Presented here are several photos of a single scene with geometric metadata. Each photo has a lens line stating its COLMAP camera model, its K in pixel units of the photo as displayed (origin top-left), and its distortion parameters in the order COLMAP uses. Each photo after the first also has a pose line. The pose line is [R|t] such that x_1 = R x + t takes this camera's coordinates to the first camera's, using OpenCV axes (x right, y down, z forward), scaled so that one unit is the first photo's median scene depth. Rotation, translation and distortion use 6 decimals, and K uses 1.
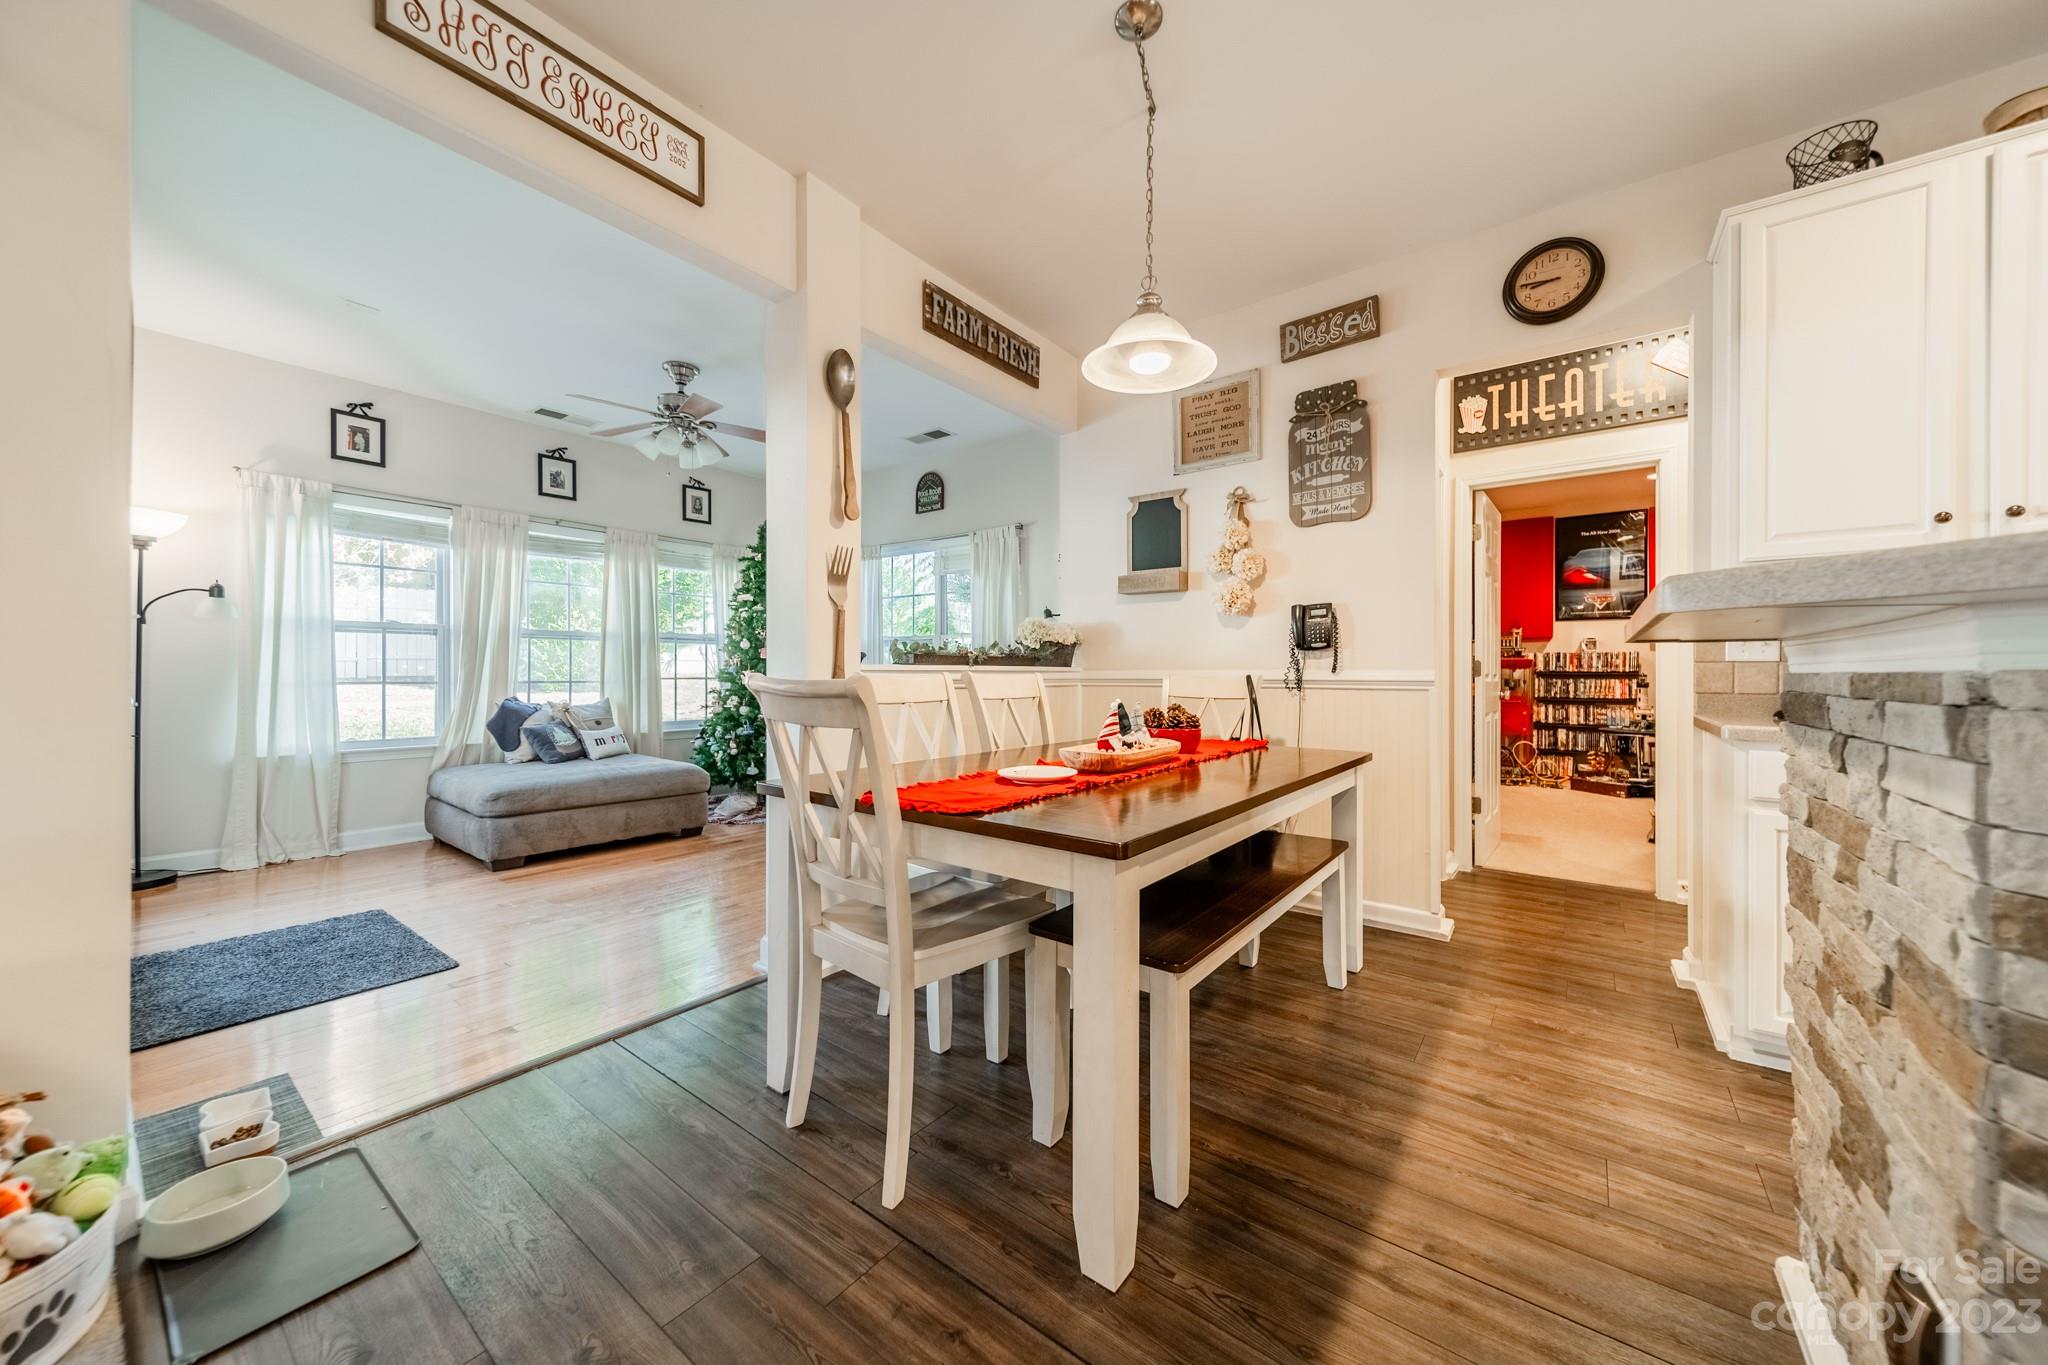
lens RADIAL K [[733.8, 0, 1028.9], [0, 733.8, 674.5], [0, 0, 1]] dist [0.007196, -0.000043]
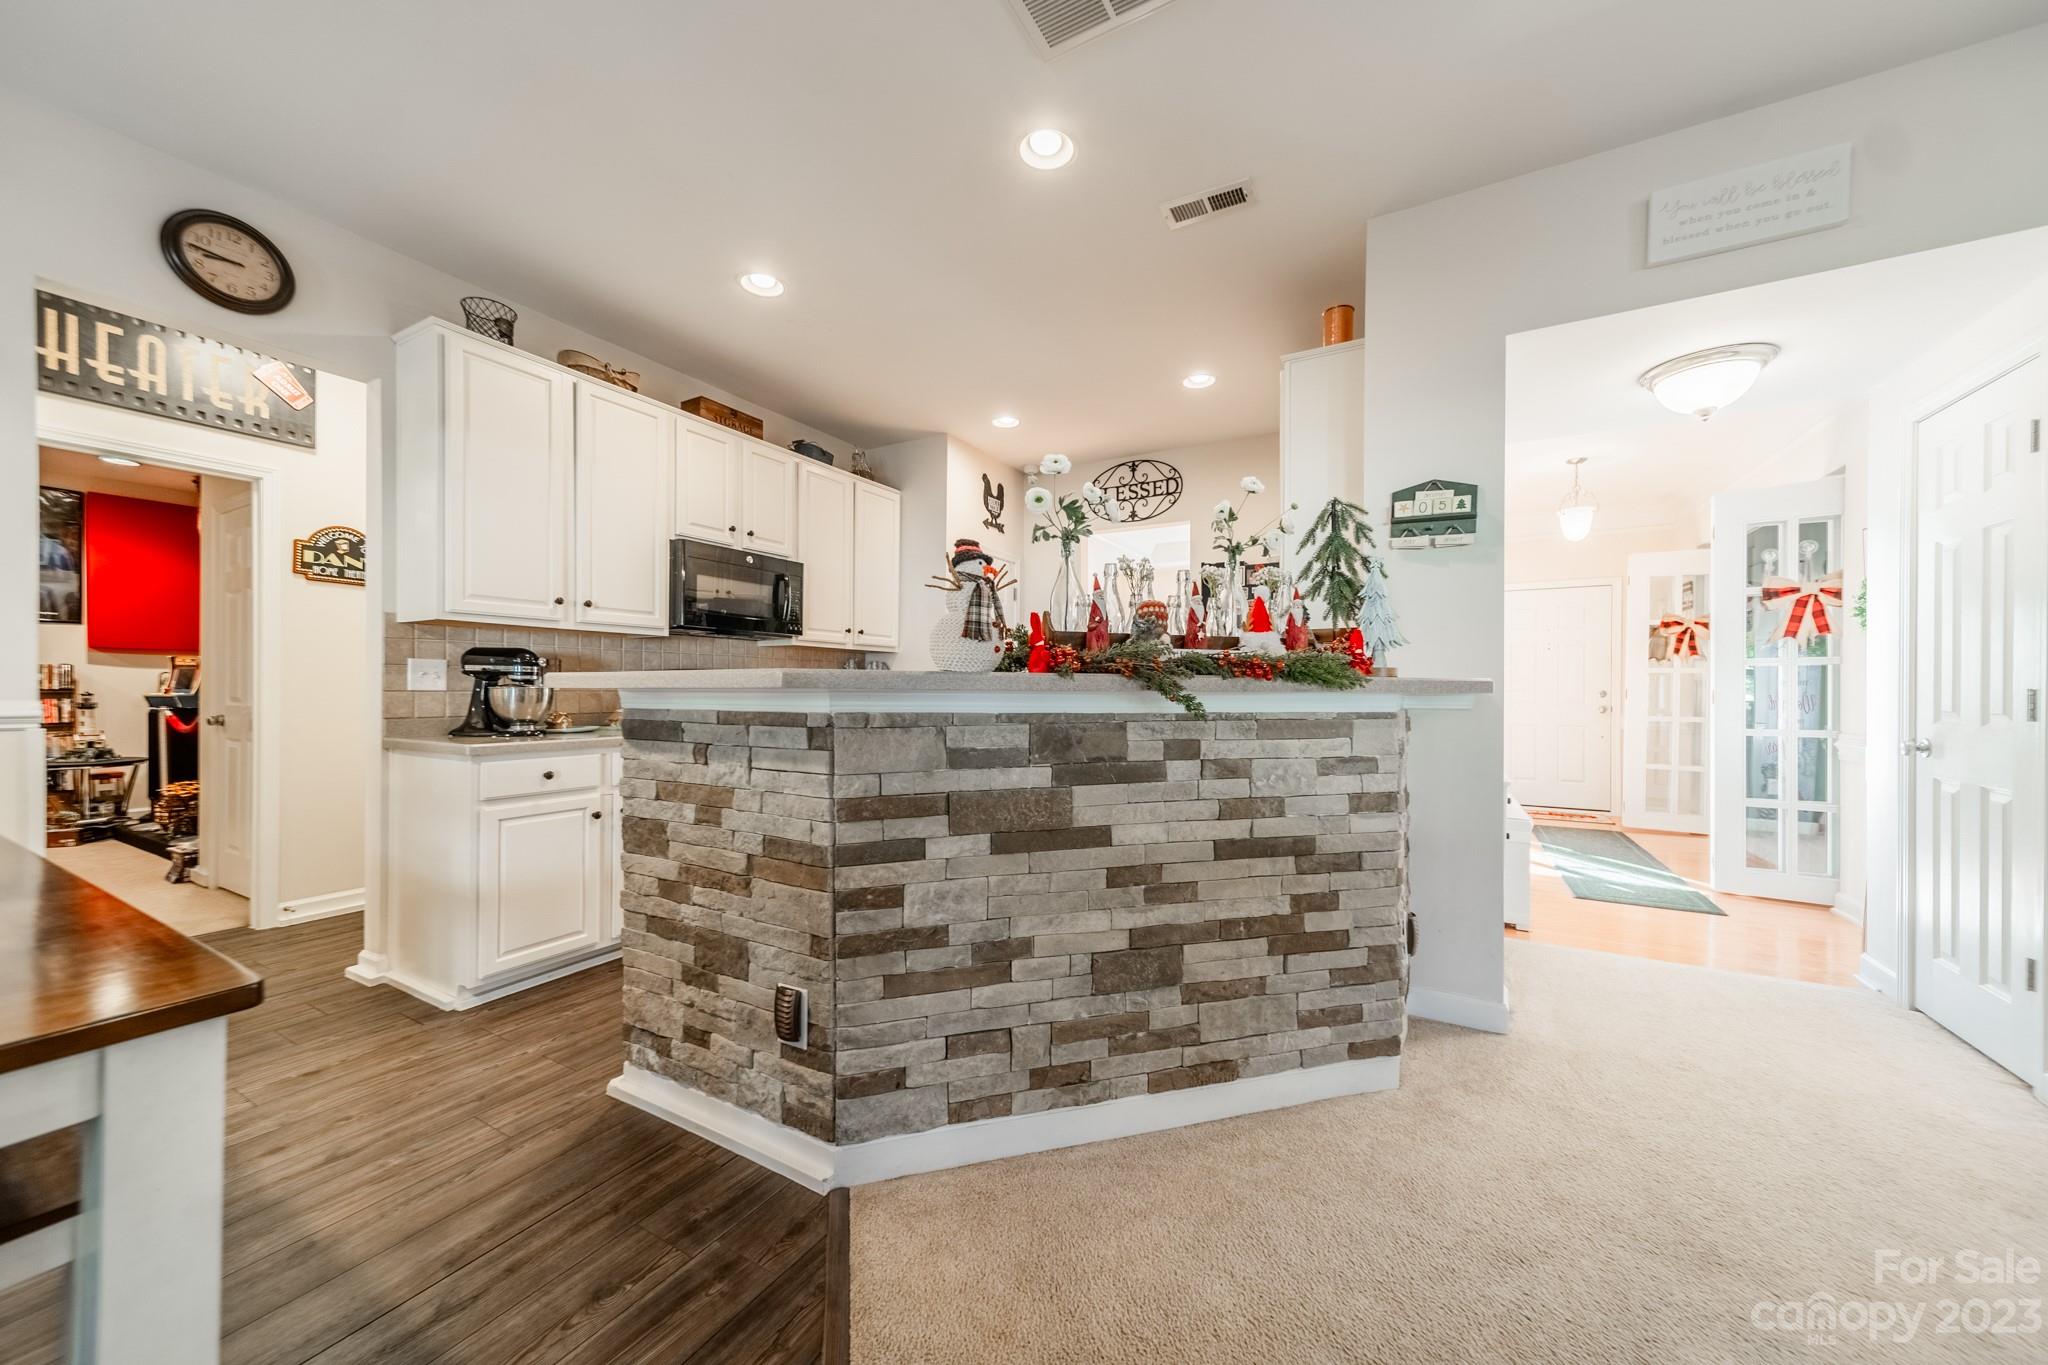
lens RADIAL K [[721.0, 0, 1028.4], [0, 721.0, 688.8], [0, 0, 1]] dist [0.010997, 0.000029]
pose [[-0.139112, -0.004345, 0.990267, -0.197412], [-0.002661, 0.999988, 0.004014, -0.016256], [-0.990273, -0.002076, -0.139122, 0.109010]]
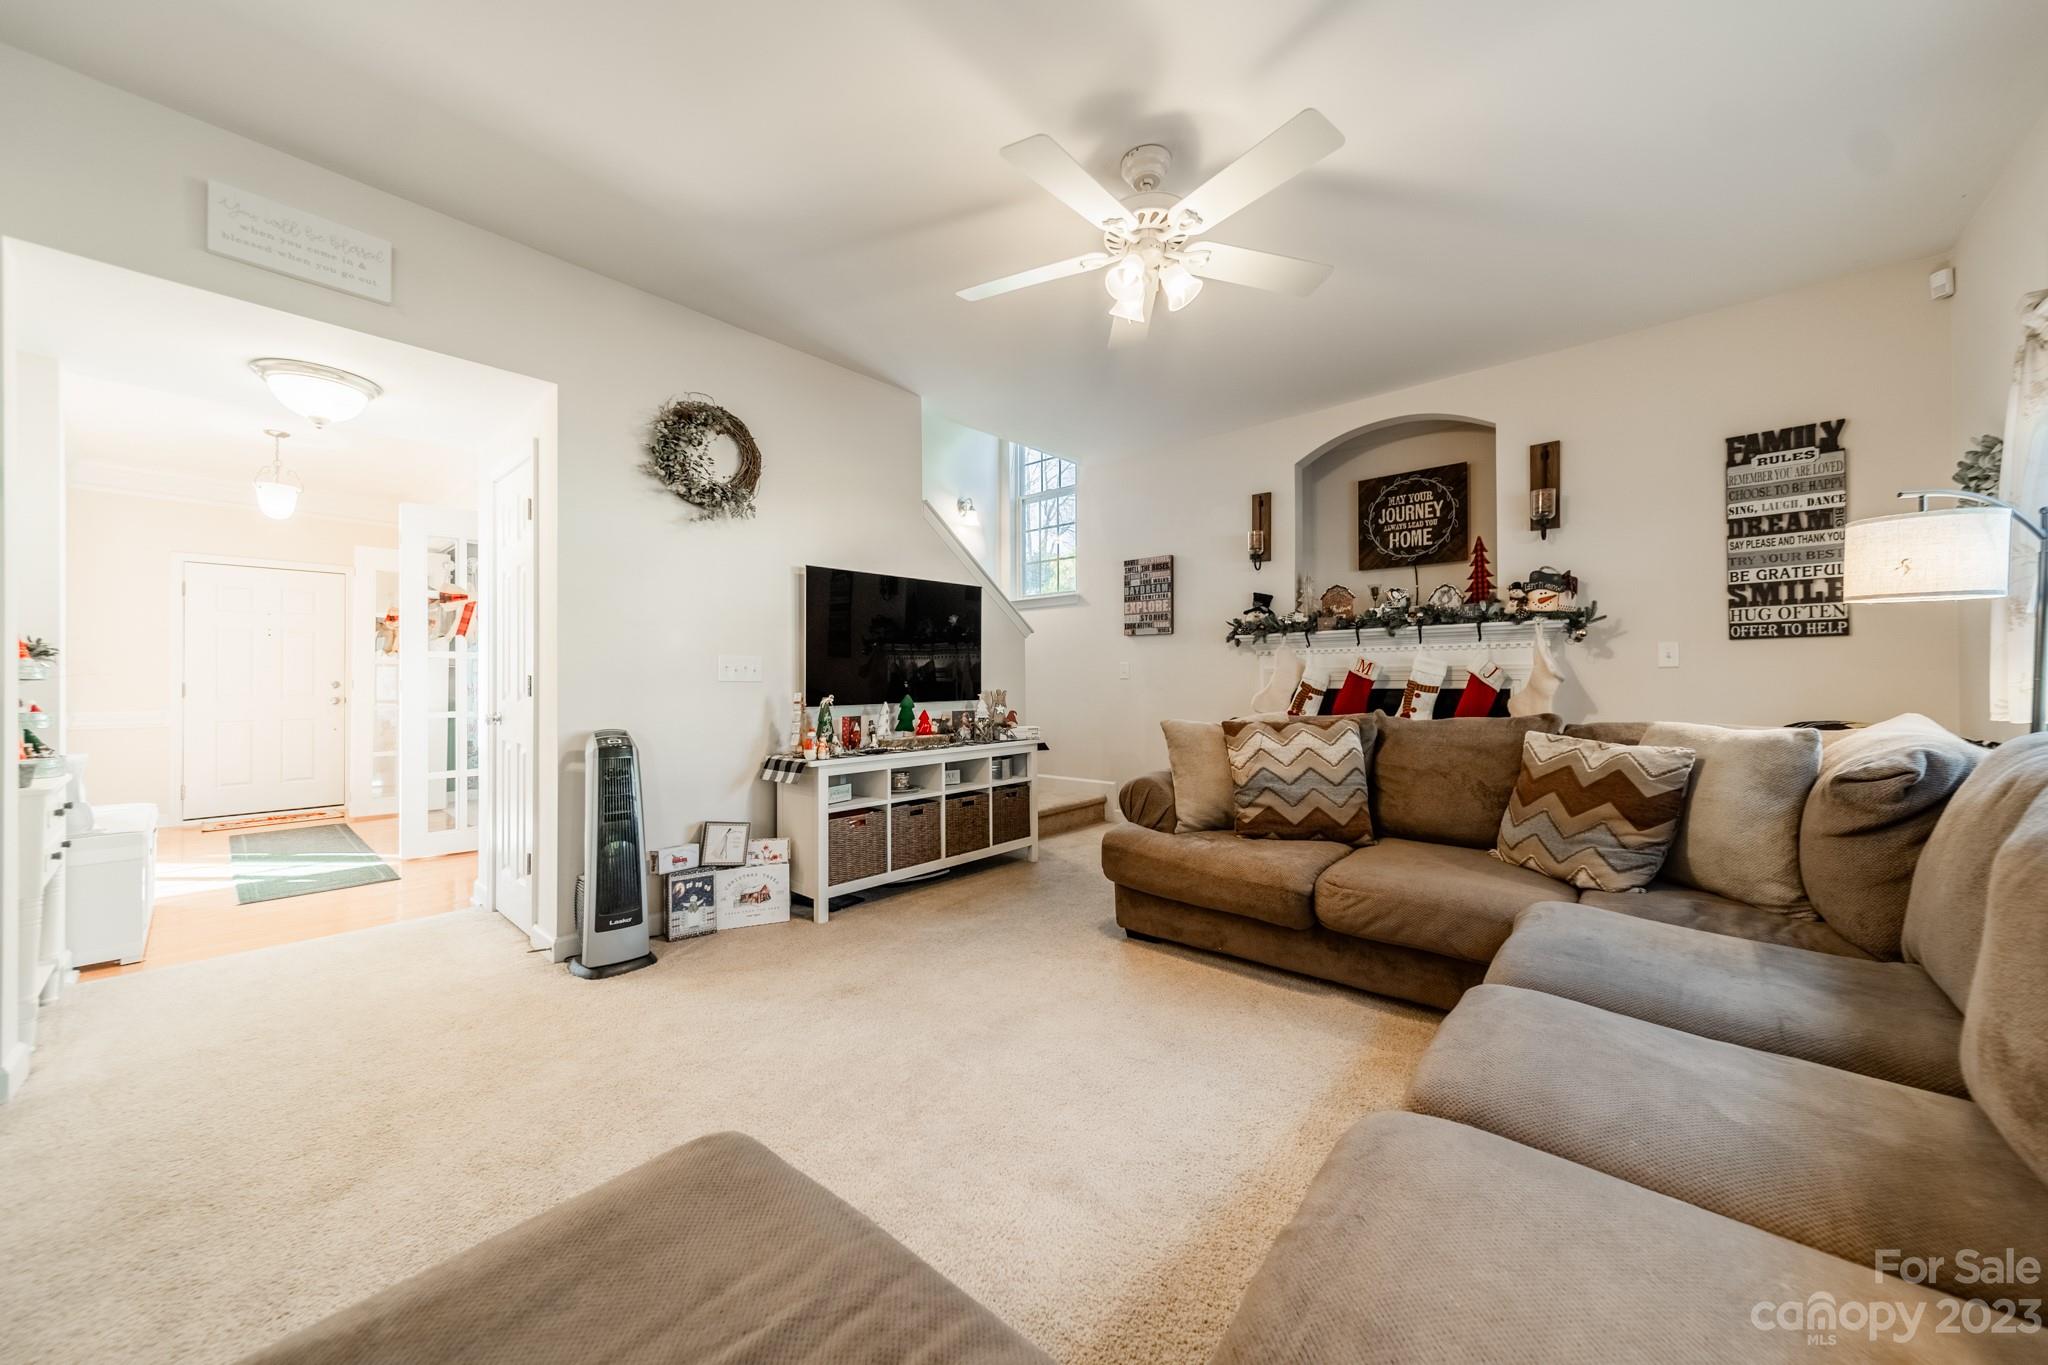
lens RADIAL K [[719.5, 0, 1029.0], [0, 719.5, 678.7], [0, 0, 1]] dist [0.007213, -0.000011]
pose [[-0.997277, 0.000051, 0.073752, -0.358657], [-0.000184, 0.999995, -0.003184, -0.011061], [-0.073752, -0.003189, -0.997272, 0.072035]]
